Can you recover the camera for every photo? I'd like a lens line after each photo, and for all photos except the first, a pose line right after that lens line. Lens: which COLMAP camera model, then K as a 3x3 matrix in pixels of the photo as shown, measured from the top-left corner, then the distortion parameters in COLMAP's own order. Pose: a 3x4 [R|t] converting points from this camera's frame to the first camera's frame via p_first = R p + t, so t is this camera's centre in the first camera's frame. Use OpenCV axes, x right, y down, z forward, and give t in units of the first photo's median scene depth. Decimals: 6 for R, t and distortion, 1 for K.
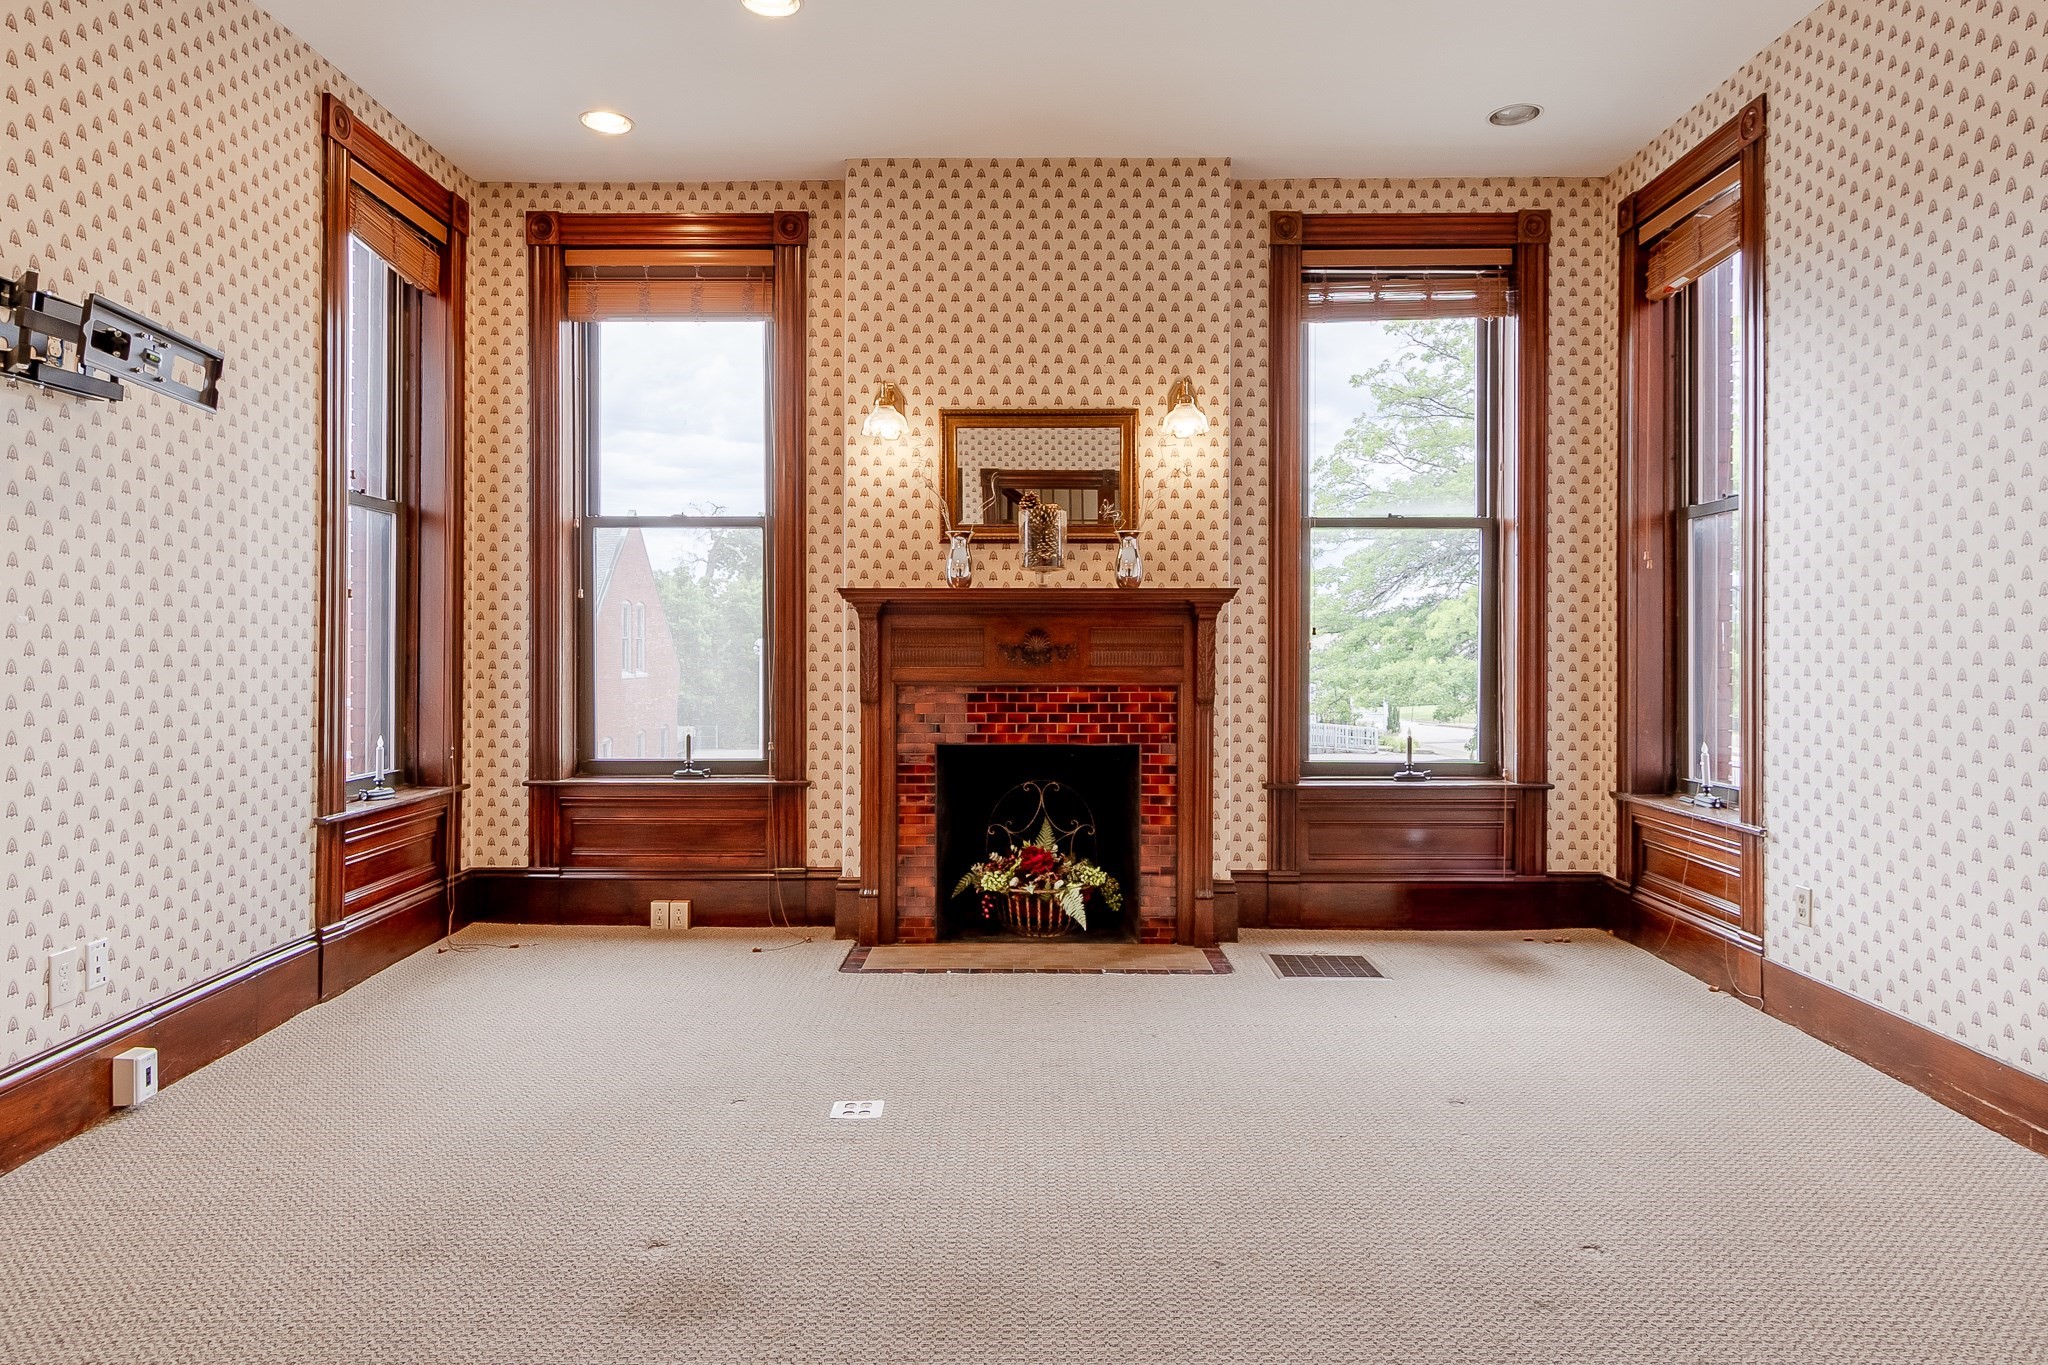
lens RADIAL K [[1226.6, 0, 1017.9], [0, 1226.6, 673.3], [0, 0, 1]] dist [0.009199, 0.000358]
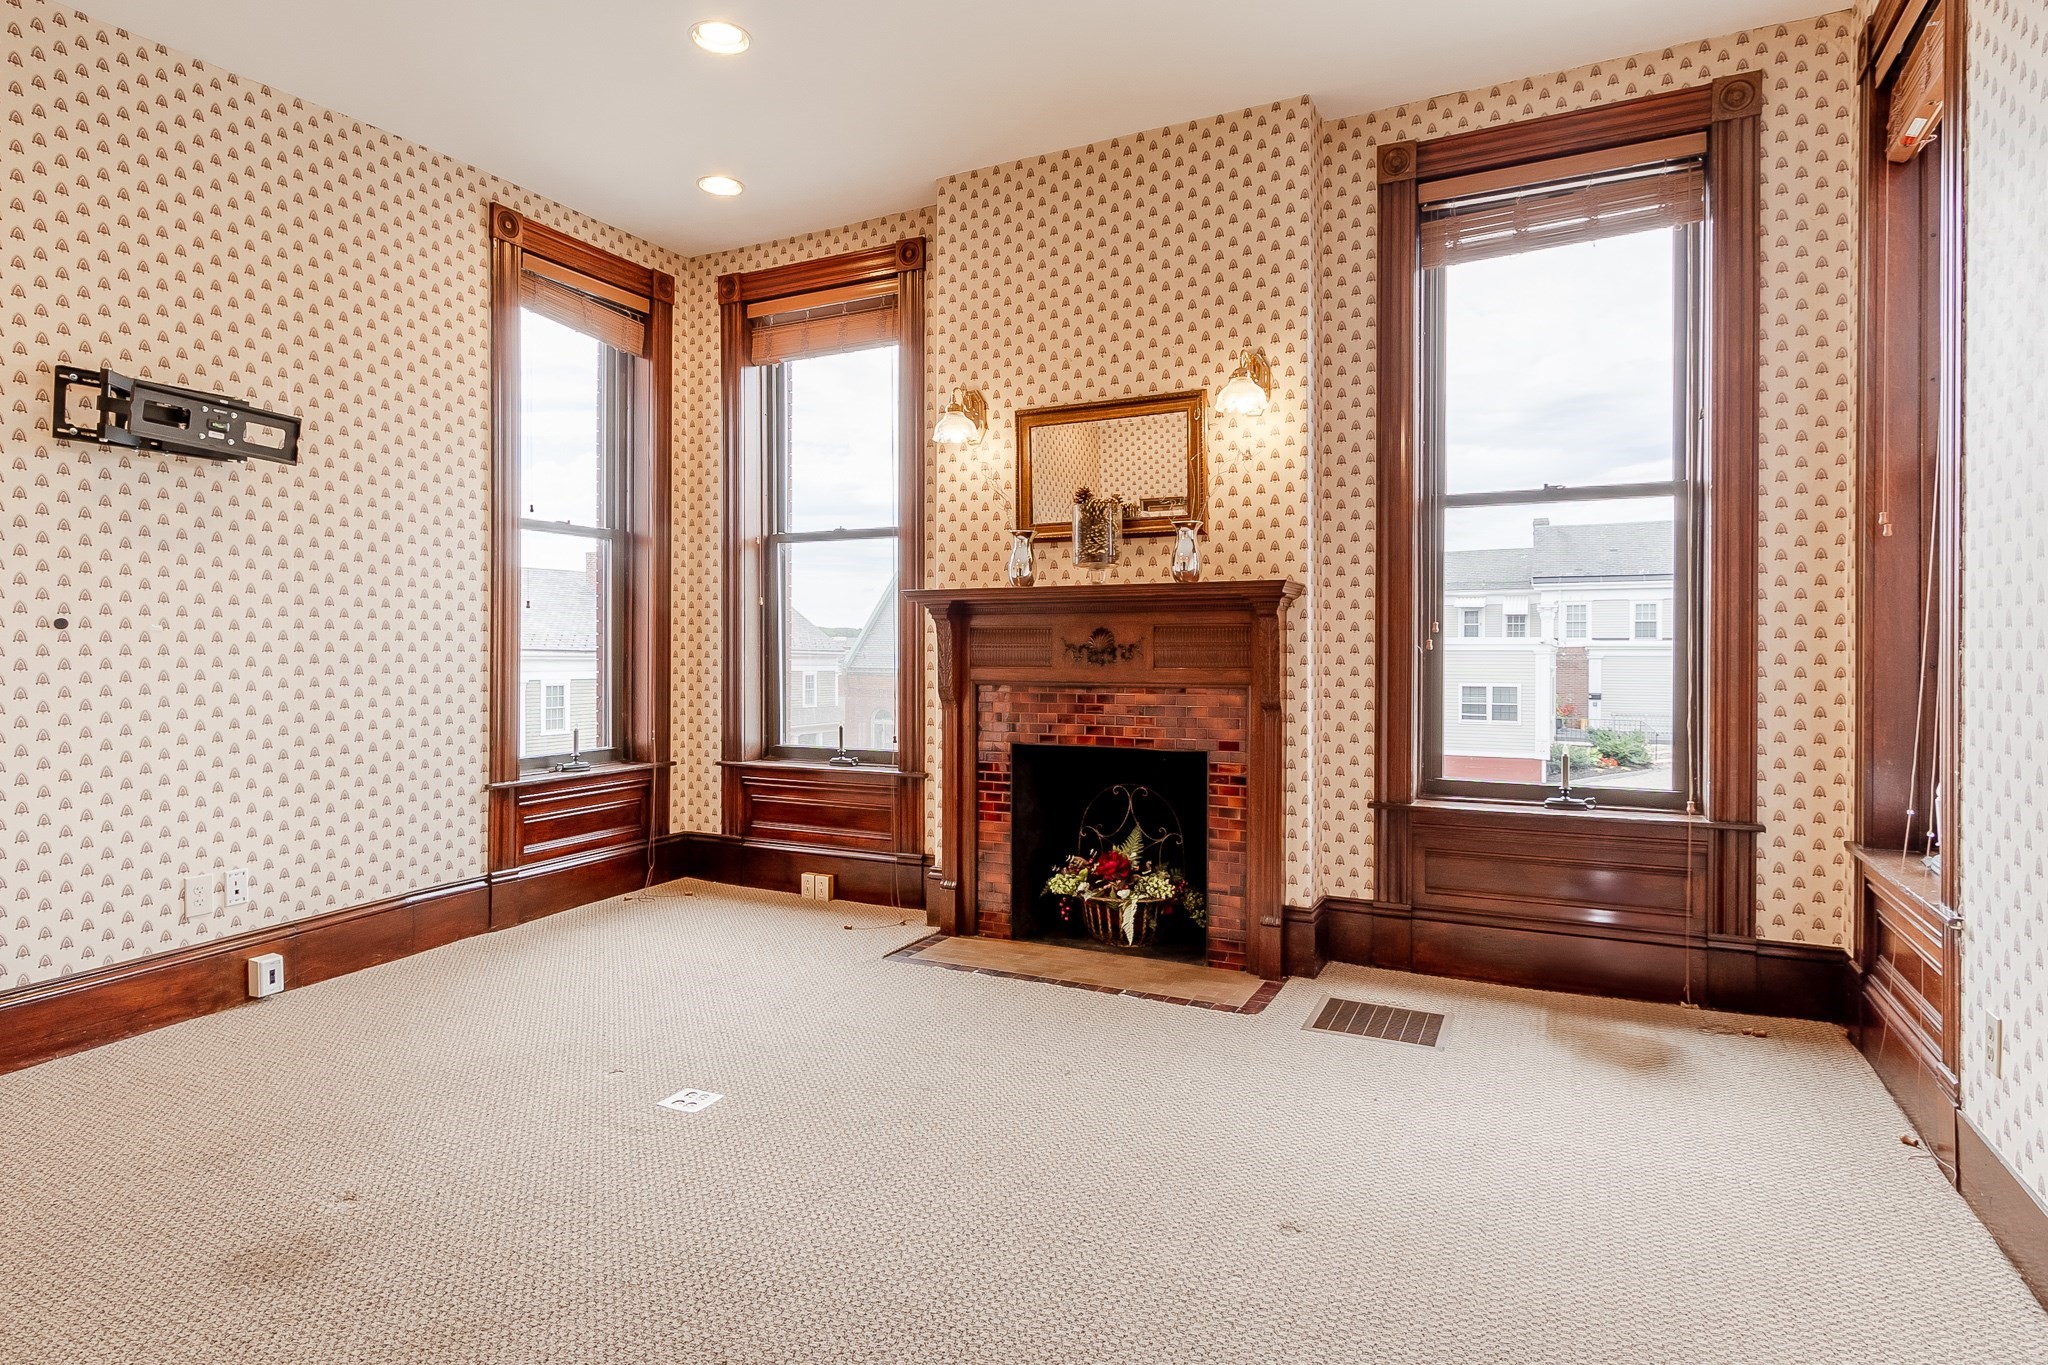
lens RADIAL K [[1087.5, 0, 1024.3], [0, 1087.5, 672.1], [0, 0, 1]] dist [0.009830, -0.003249]
pose [[0.898492, 0.008439, -0.438909, 0.334754], [-0.007471, 0.999964, 0.003933, -0.004199], [0.438926, -0.000255, 0.898523, 0.200304]]
